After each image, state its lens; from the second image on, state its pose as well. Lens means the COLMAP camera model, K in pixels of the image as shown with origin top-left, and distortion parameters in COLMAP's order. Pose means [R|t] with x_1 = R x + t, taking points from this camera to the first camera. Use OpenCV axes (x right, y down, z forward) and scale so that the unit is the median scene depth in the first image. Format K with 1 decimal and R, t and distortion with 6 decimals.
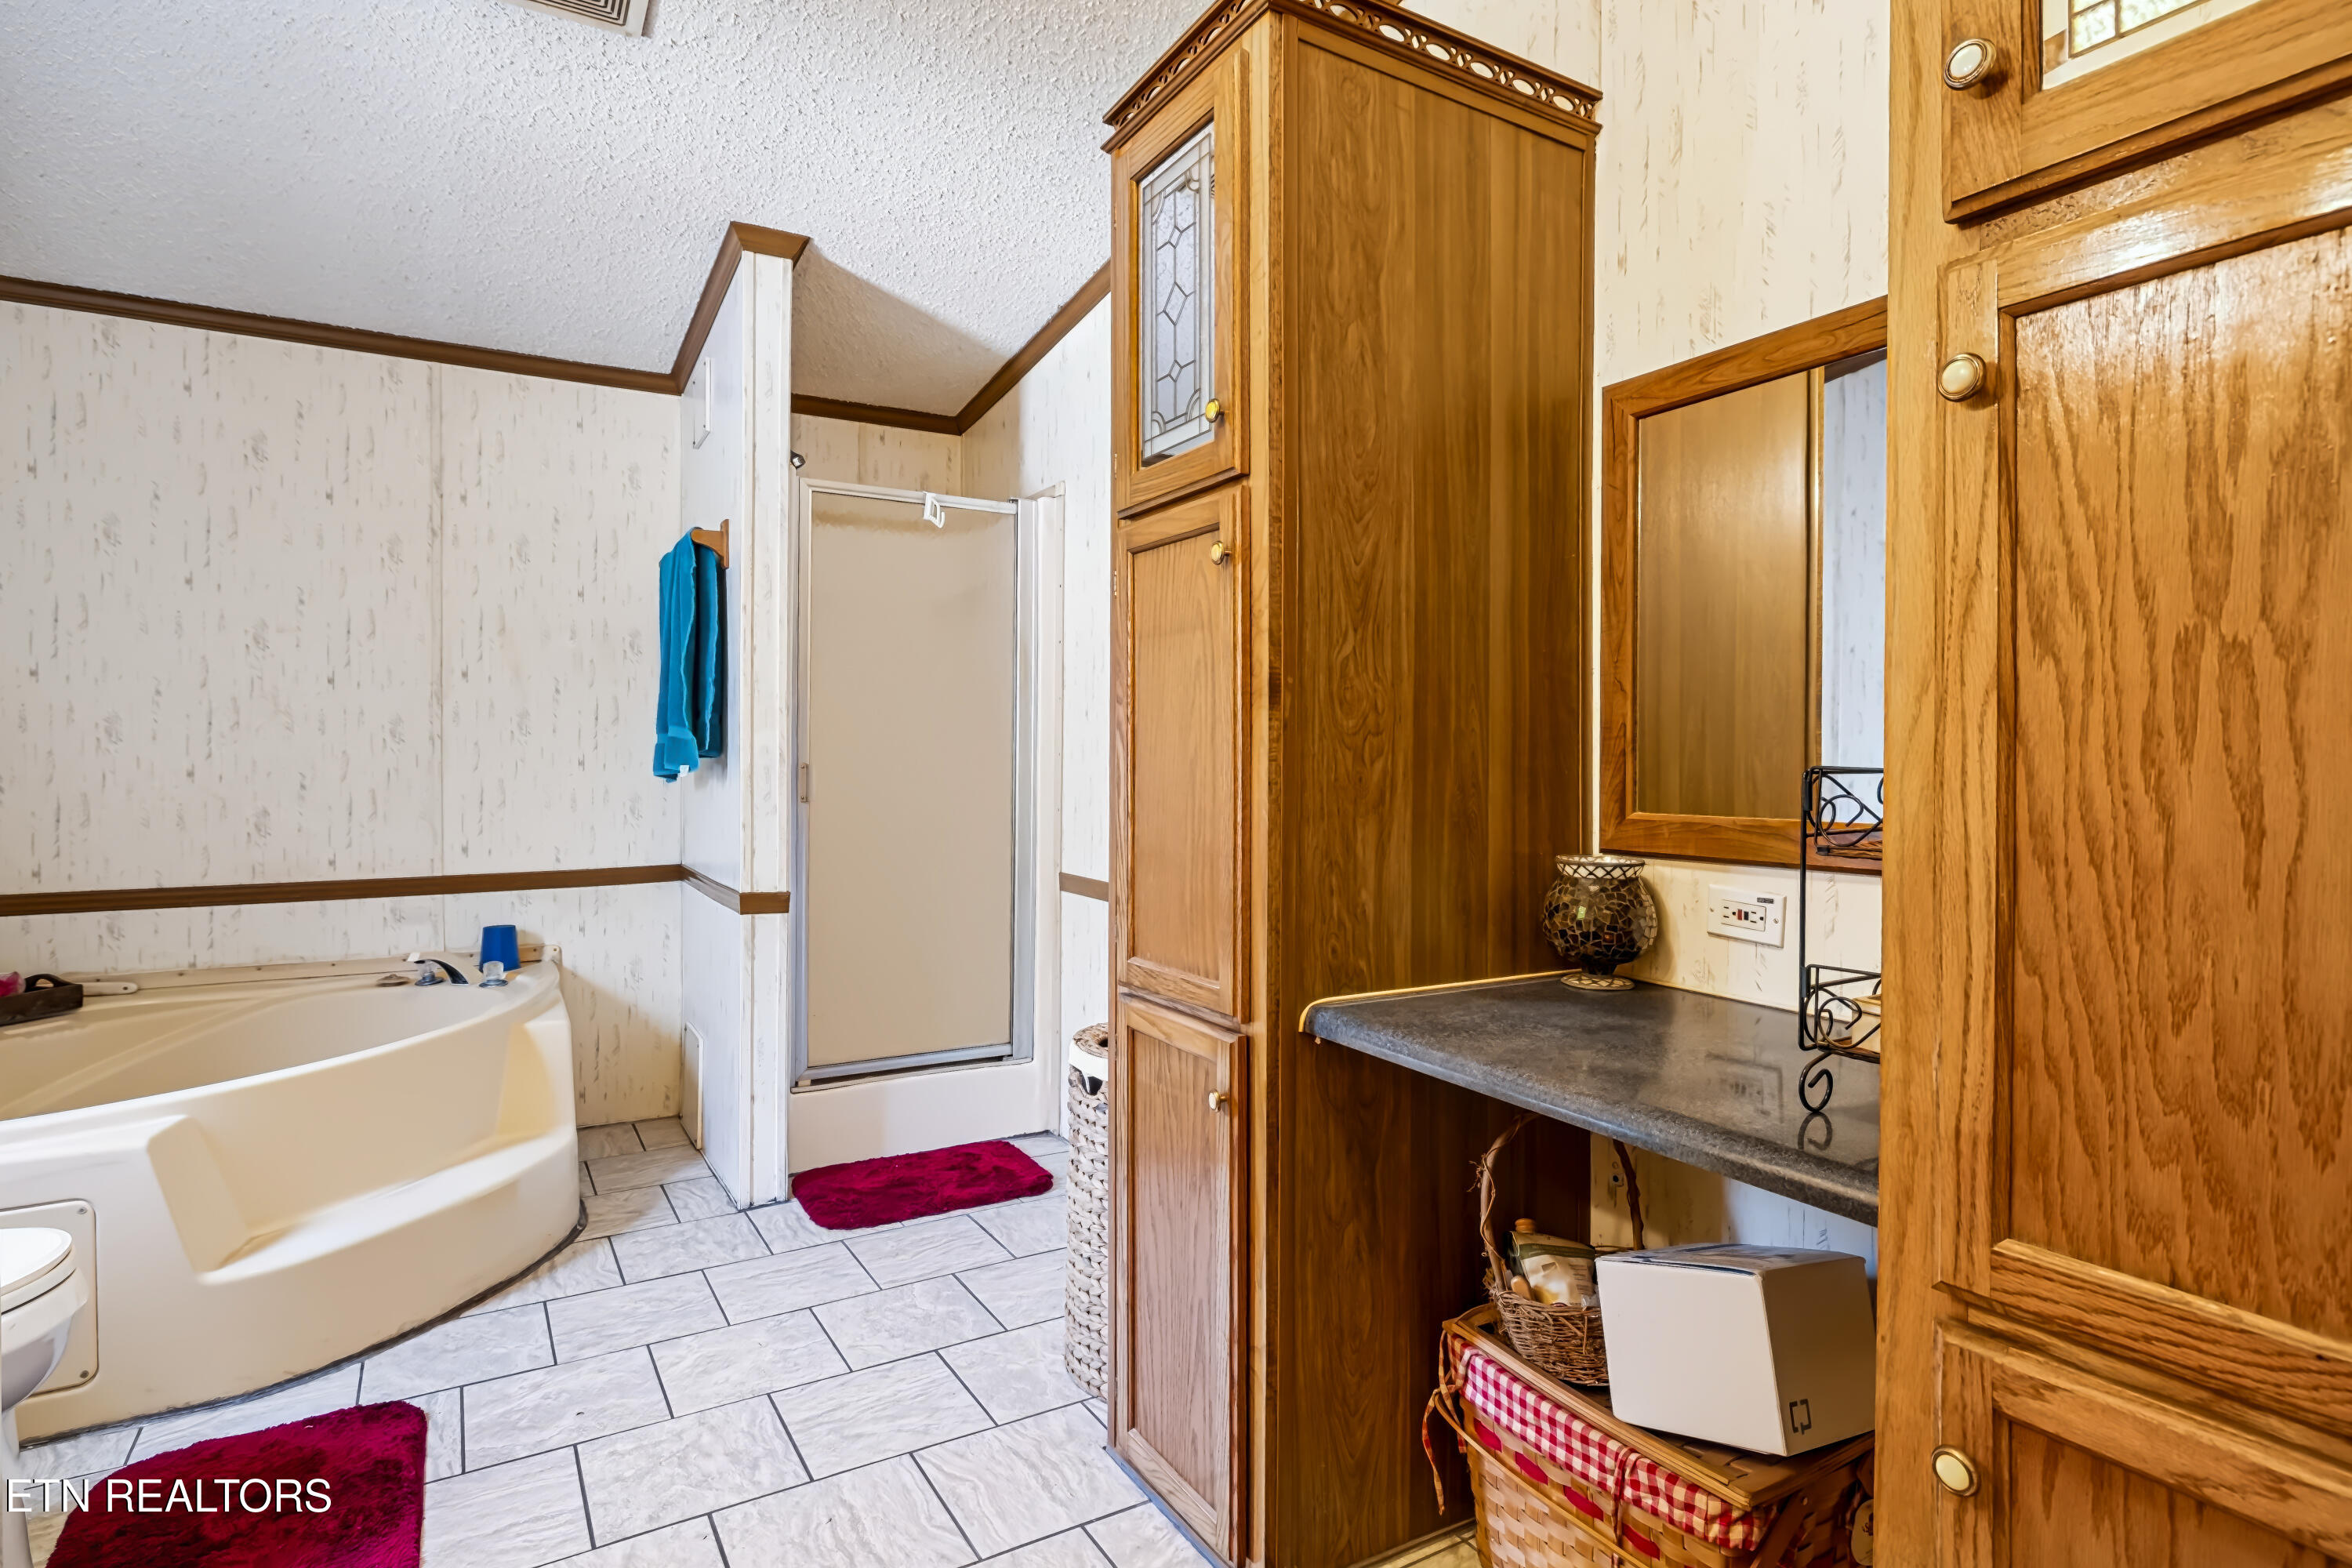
lens RADIAL K [[1196.9, 0, 1180.8], [0, 1196.9, 789.3], [0, 0, 1]] dist [-0.001286, -0.000797]
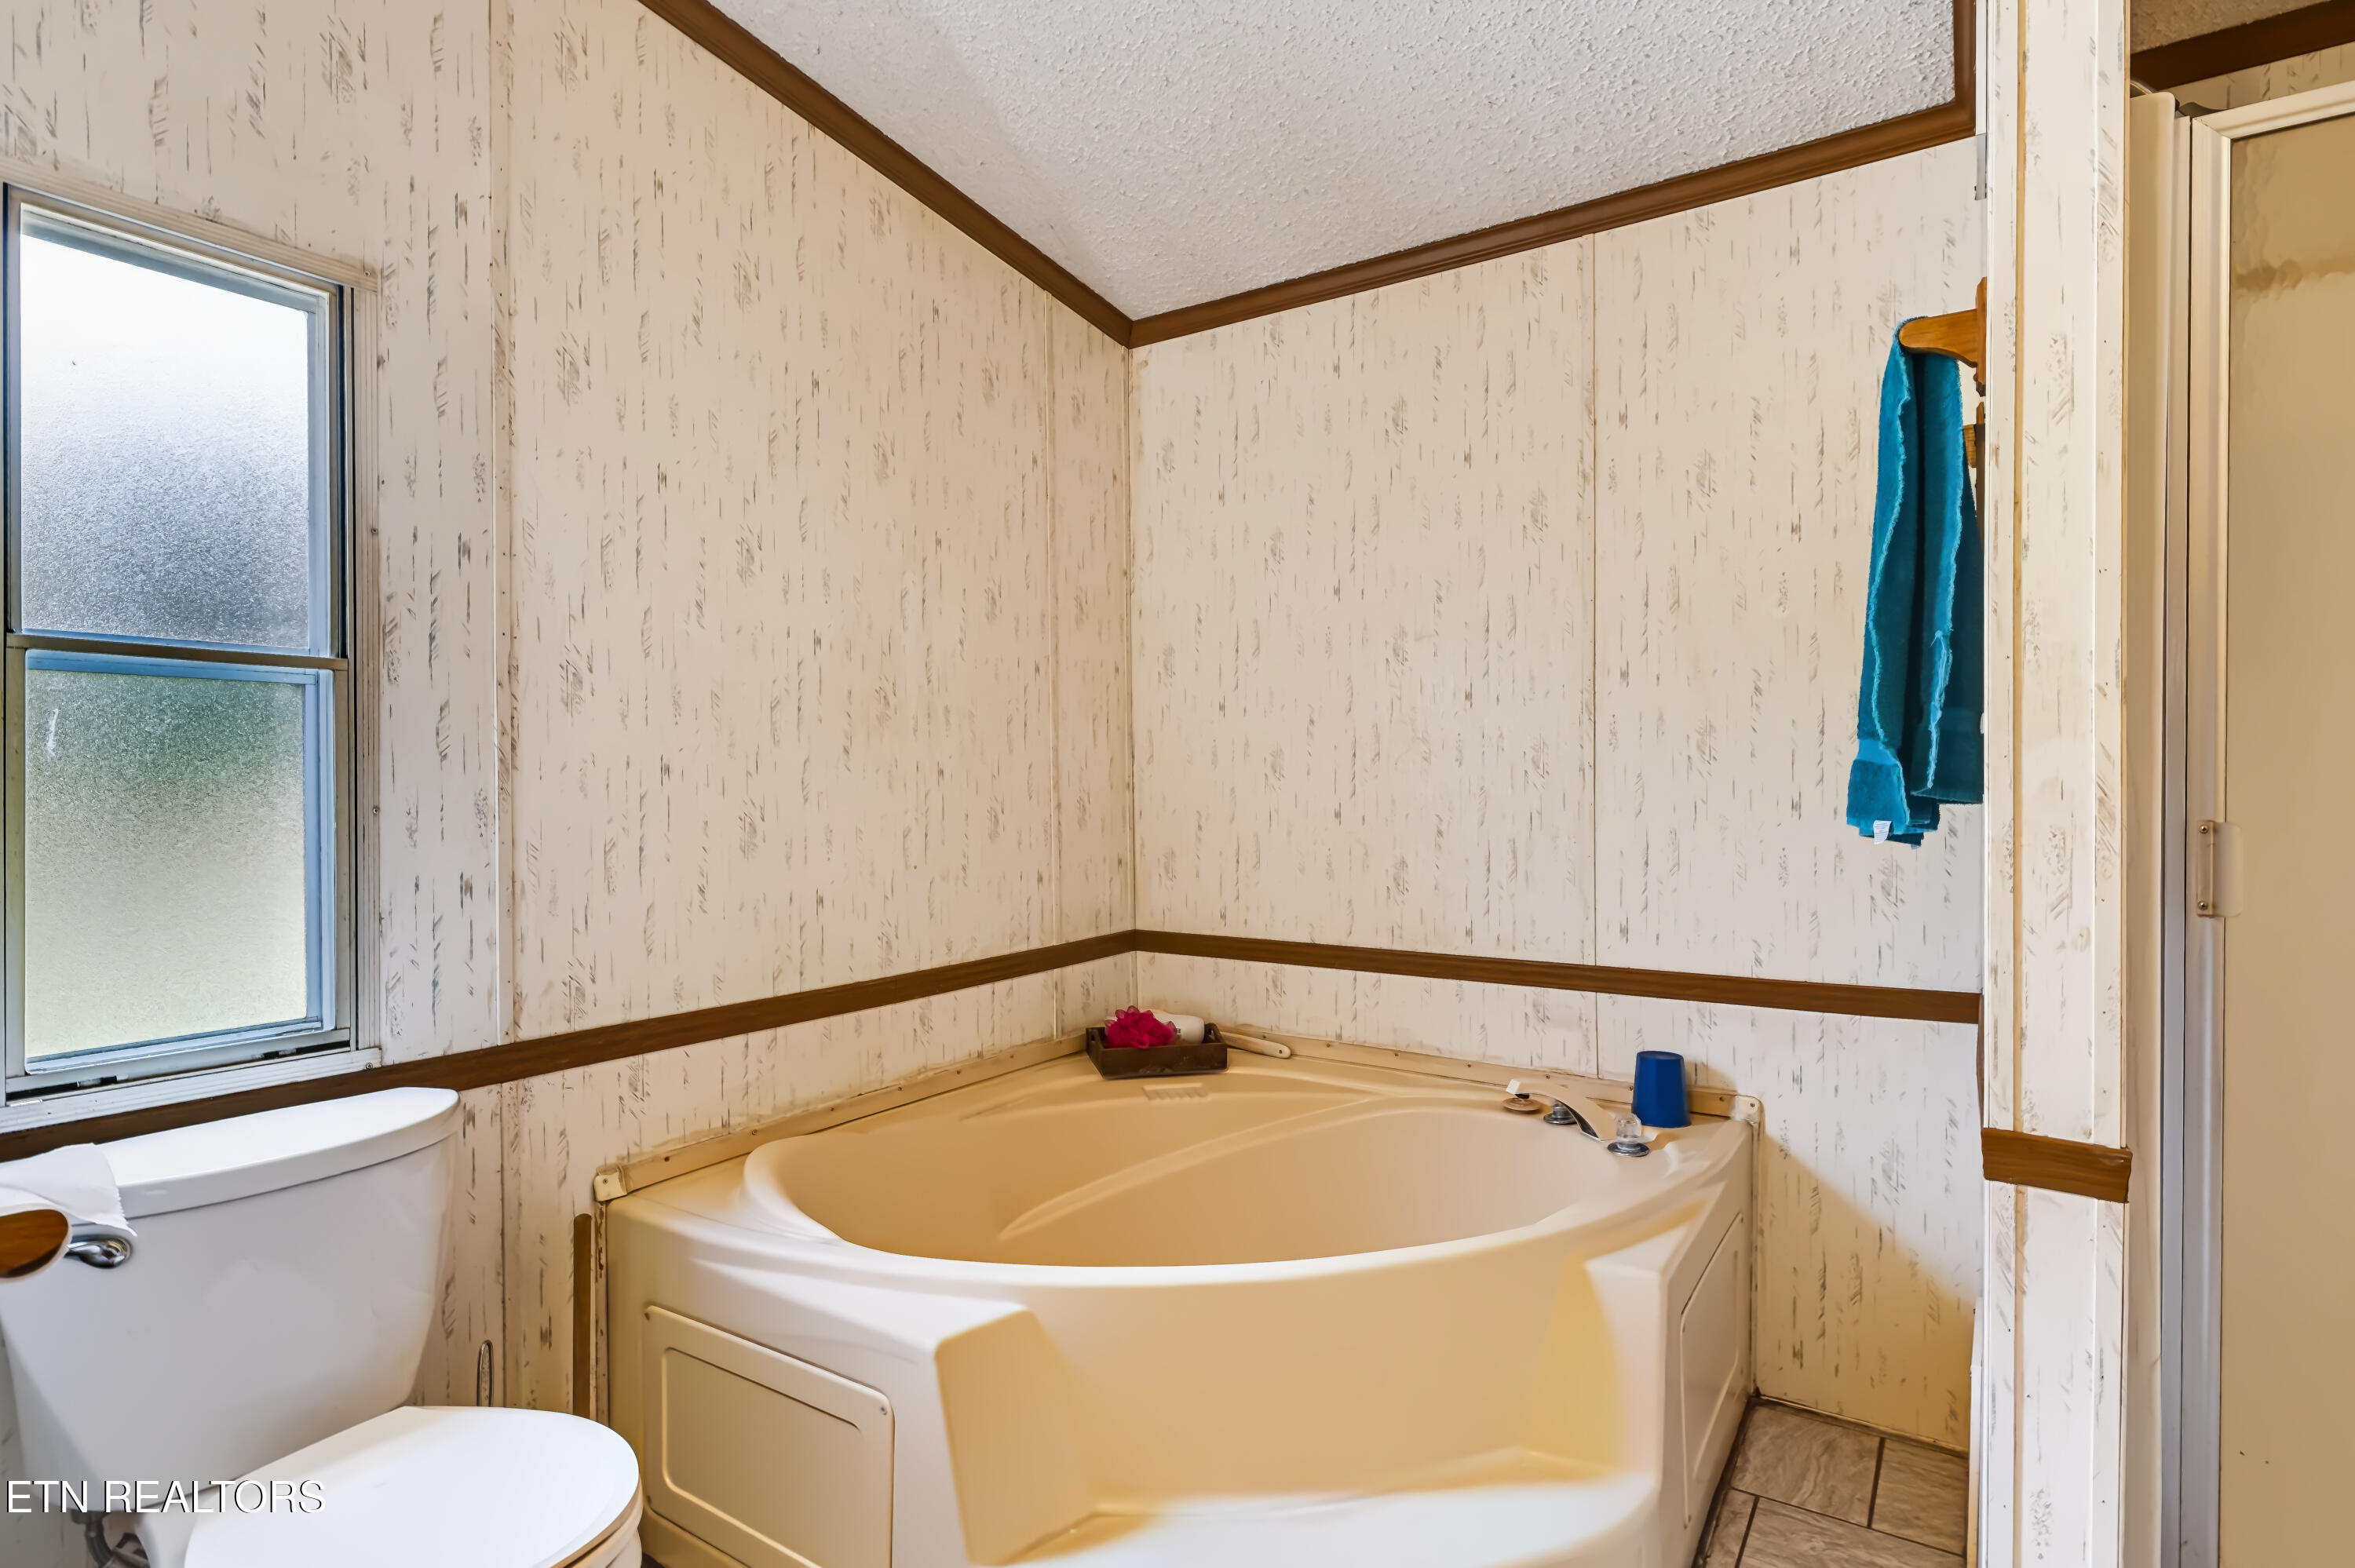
lens RADIAL K [[1188.0, 0, 1175.2], [0, 1188.0, 777.5], [0, 0, 1]] dist [-0.000872, -0.000201]
pose [[0.427252, -0.006172, -0.904111, -0.099593], [-0.021917, 0.999612, -0.017181, -0.021133], [0.903867, 0.027156, 0.426951, 0.503740]]
